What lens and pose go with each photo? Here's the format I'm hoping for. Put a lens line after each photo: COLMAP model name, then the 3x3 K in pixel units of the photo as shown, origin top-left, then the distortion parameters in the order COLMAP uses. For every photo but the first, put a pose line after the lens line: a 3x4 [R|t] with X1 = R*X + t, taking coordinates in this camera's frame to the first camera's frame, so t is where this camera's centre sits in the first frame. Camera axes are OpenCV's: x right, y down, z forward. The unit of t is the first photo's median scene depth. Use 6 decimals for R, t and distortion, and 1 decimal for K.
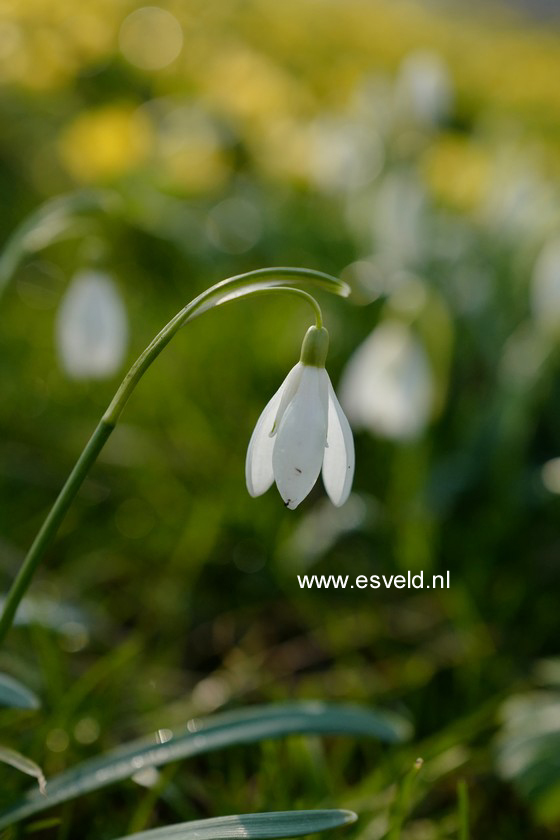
lens RADIAL K [[1123.5, 0, 280.0], [0, 1123.5, 420.0], [0, 0, 1]] dist [-0.011457, -0.040417]
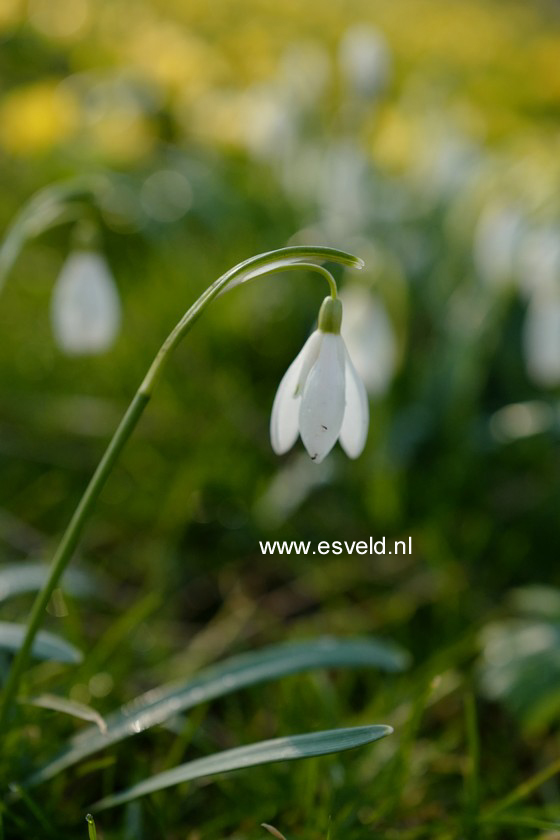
lens RADIAL K [[1123.5, 0, 280.0], [0, 1123.5, 420.0], [0, 0, 1]] dist [-0.011457, -0.040417]
pose [[0.995184, -0.056943, 0.079791, -0.080032], [0.054162, 0.997862, 0.036586, -0.003901], [-0.081704, -0.032089, 0.996140, -0.074214]]
